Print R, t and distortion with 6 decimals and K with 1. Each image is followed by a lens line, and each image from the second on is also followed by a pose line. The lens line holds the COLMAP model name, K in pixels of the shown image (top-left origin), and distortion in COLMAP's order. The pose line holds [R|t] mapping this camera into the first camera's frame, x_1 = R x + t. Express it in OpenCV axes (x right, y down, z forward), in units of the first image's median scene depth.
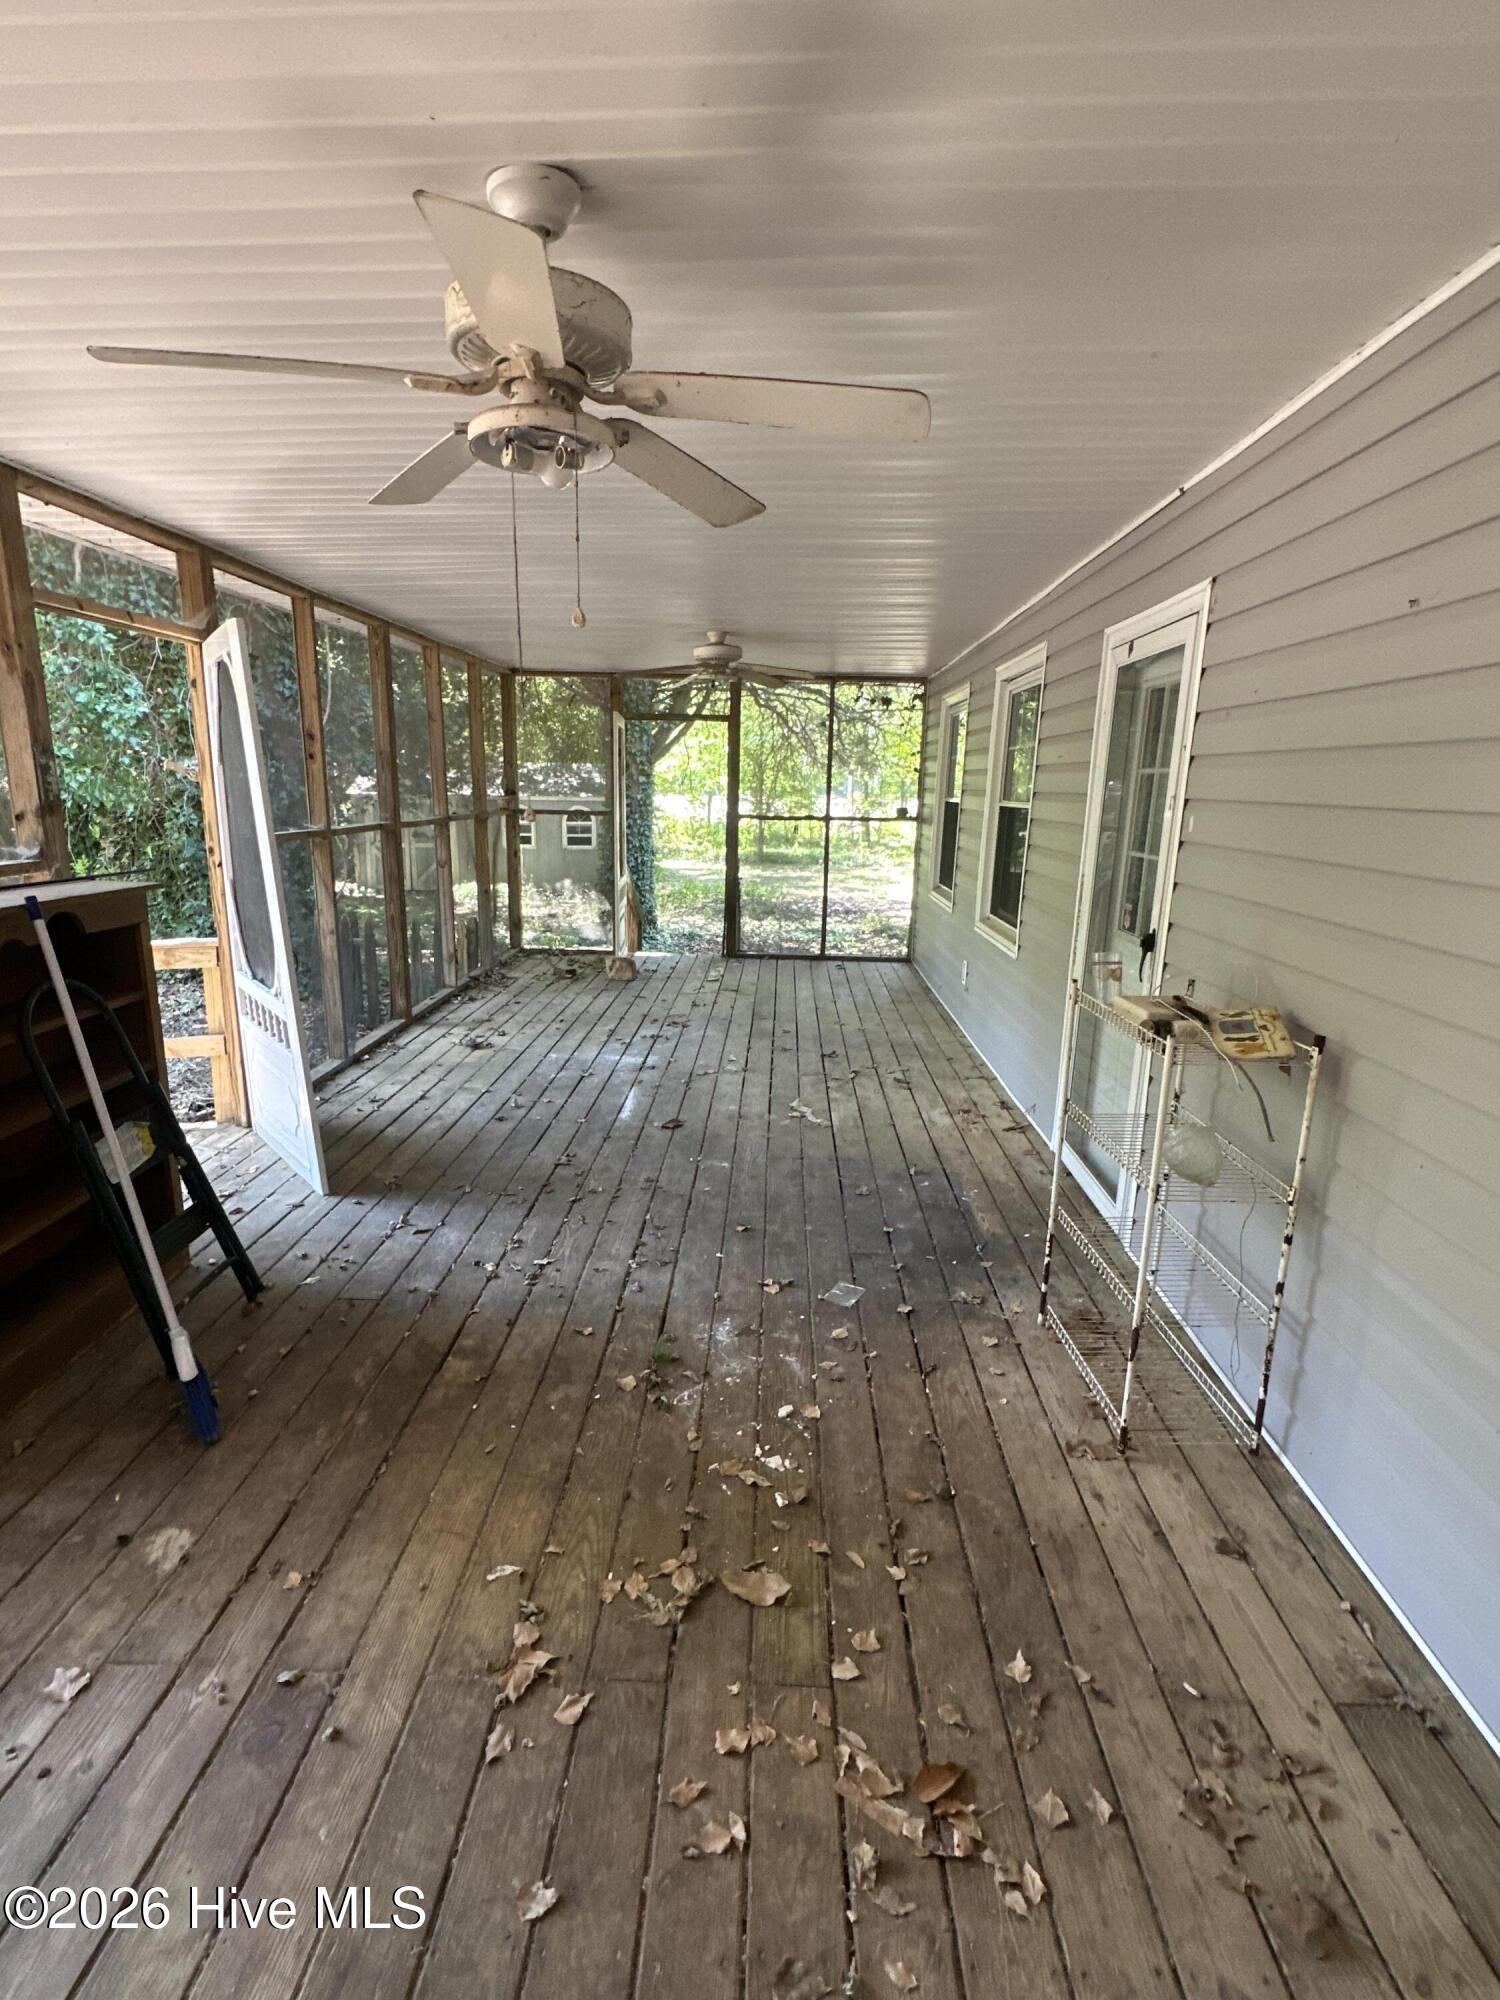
lens RADIAL K [[974.7, 0, 745.4], [0, 974.7, 1002.8], [0, 0, 1]] dist [-0.000025, 0.000004]
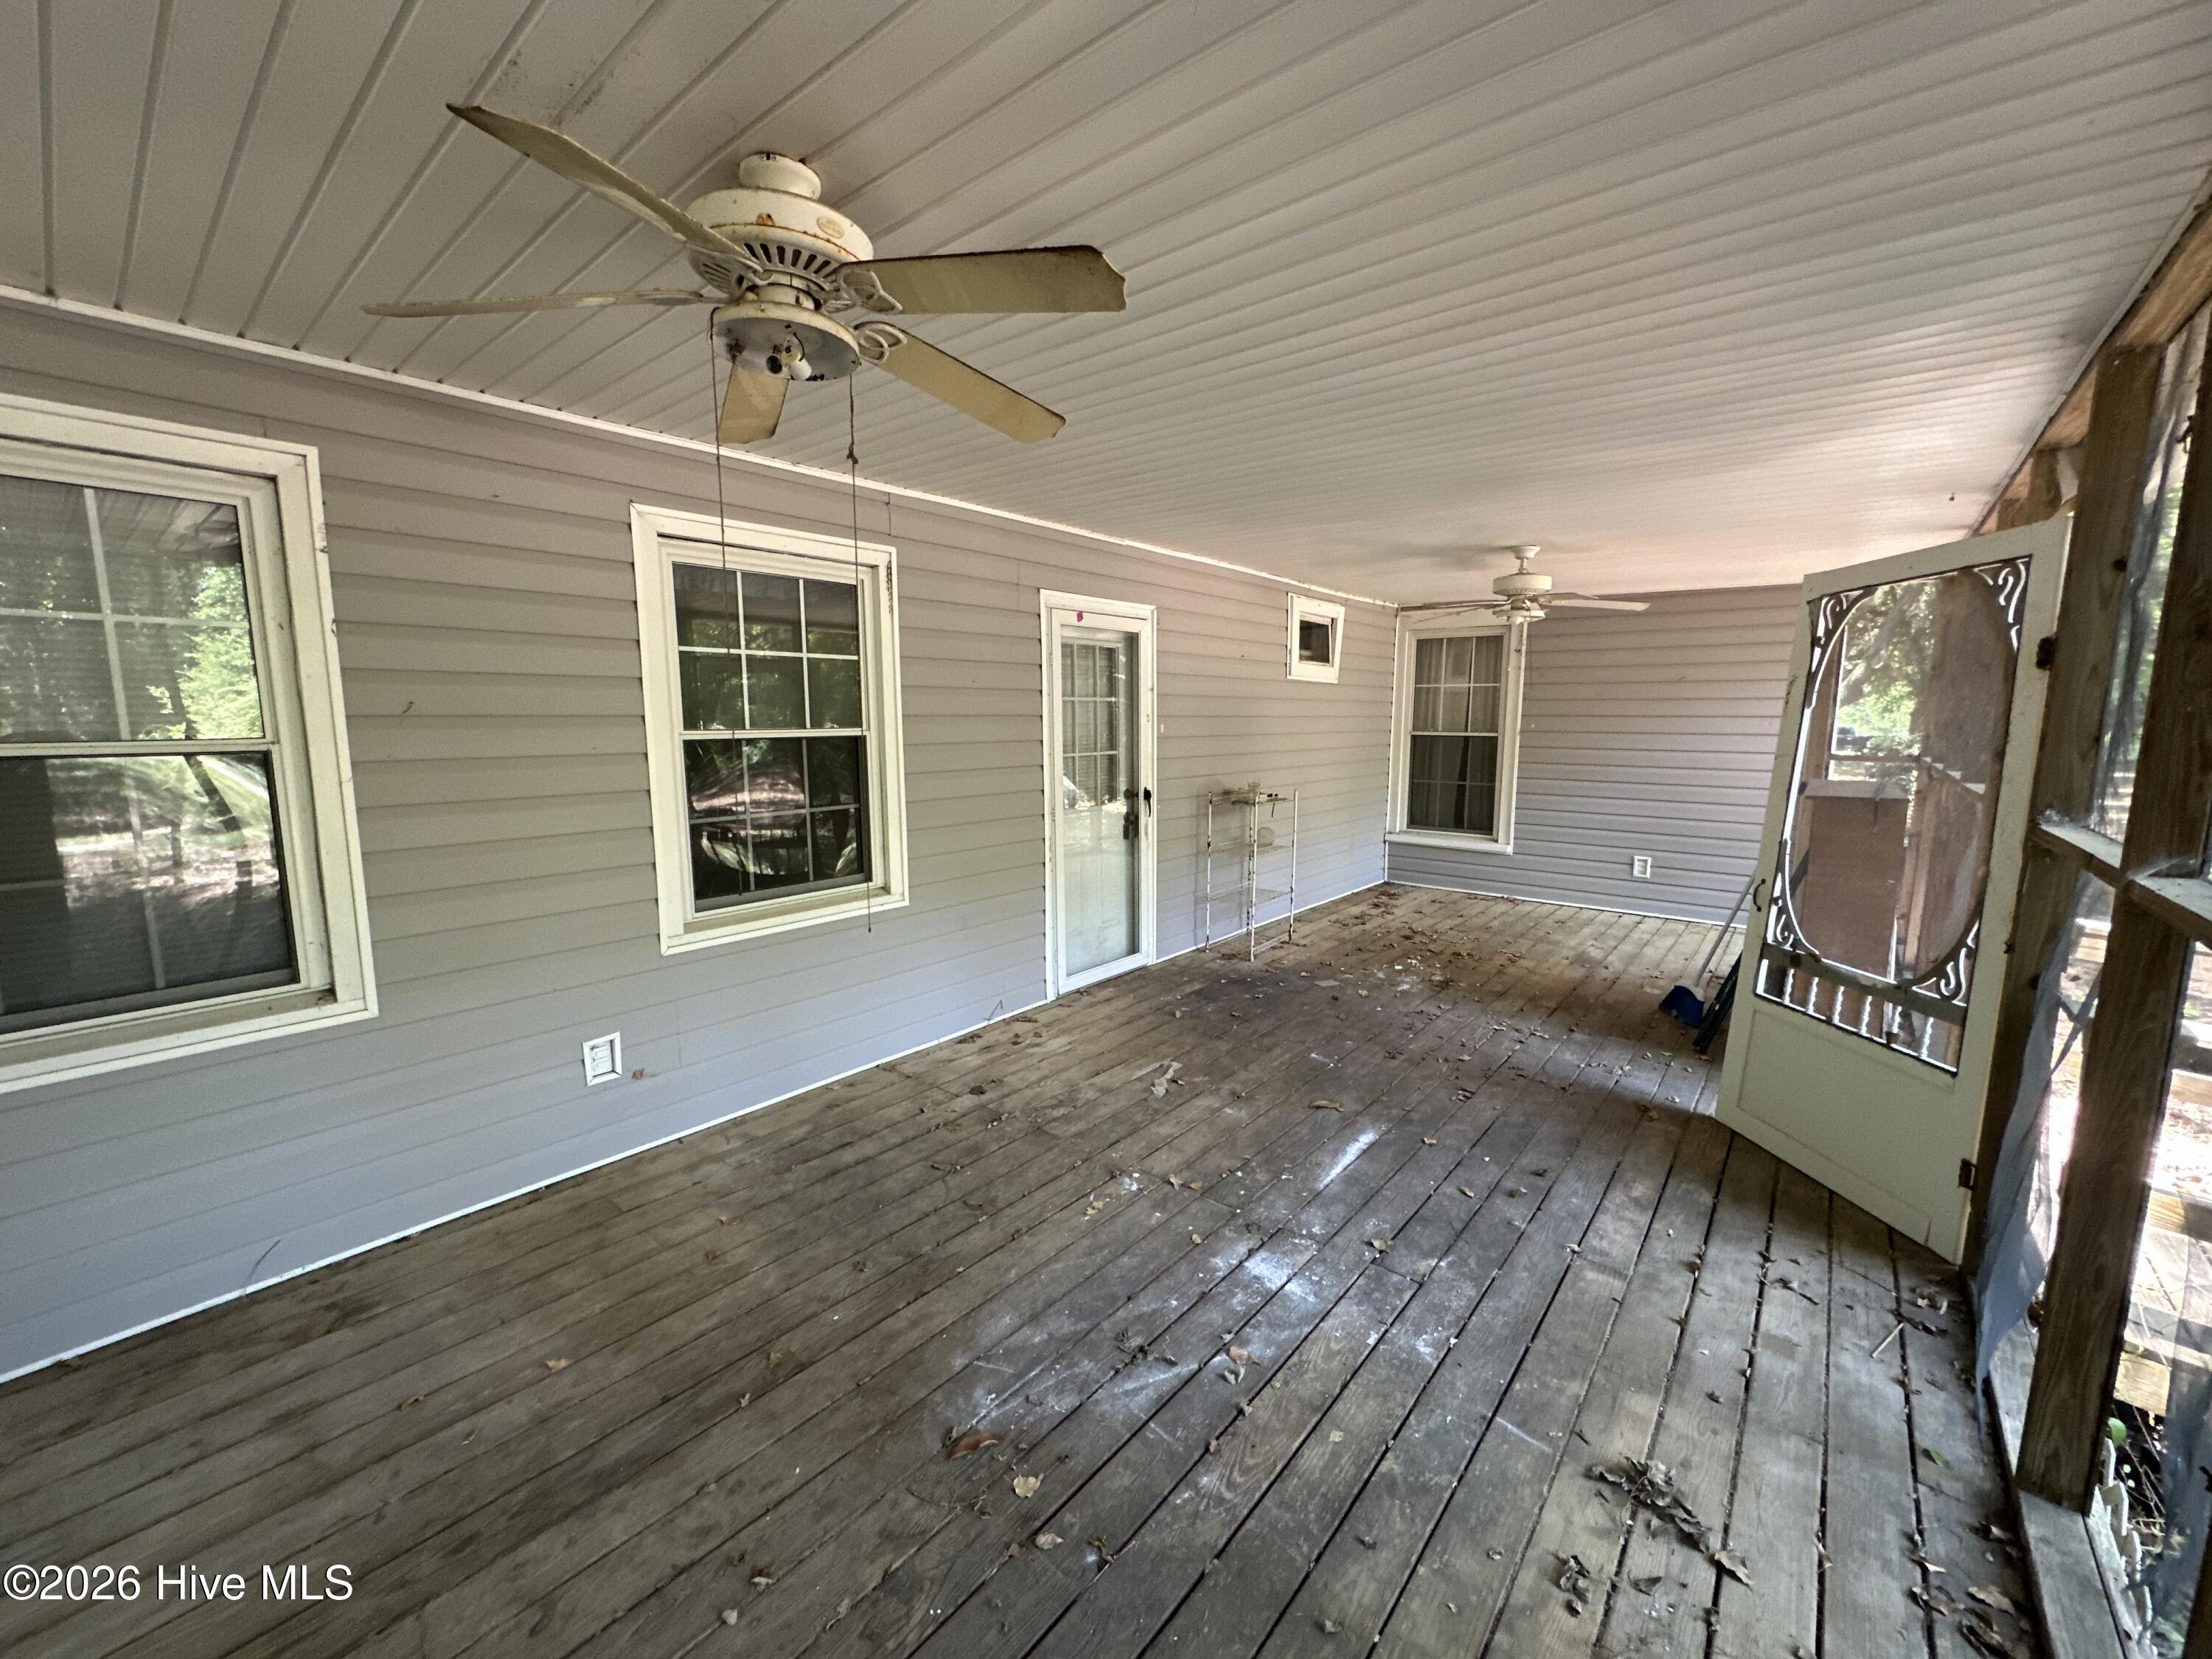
lens RADIAL K [[877.3, 0, 1109.3], [0, 877.3, 833.4], [0, 0, 1]] dist [-0.001436, -0.000509]
pose [[-0.792599, -0.106341, 0.600398, -0.355940], [0.115927, 0.940433, 0.319605, -0.361799], [-0.598621, 0.322922, -0.733058, 1.566560]]
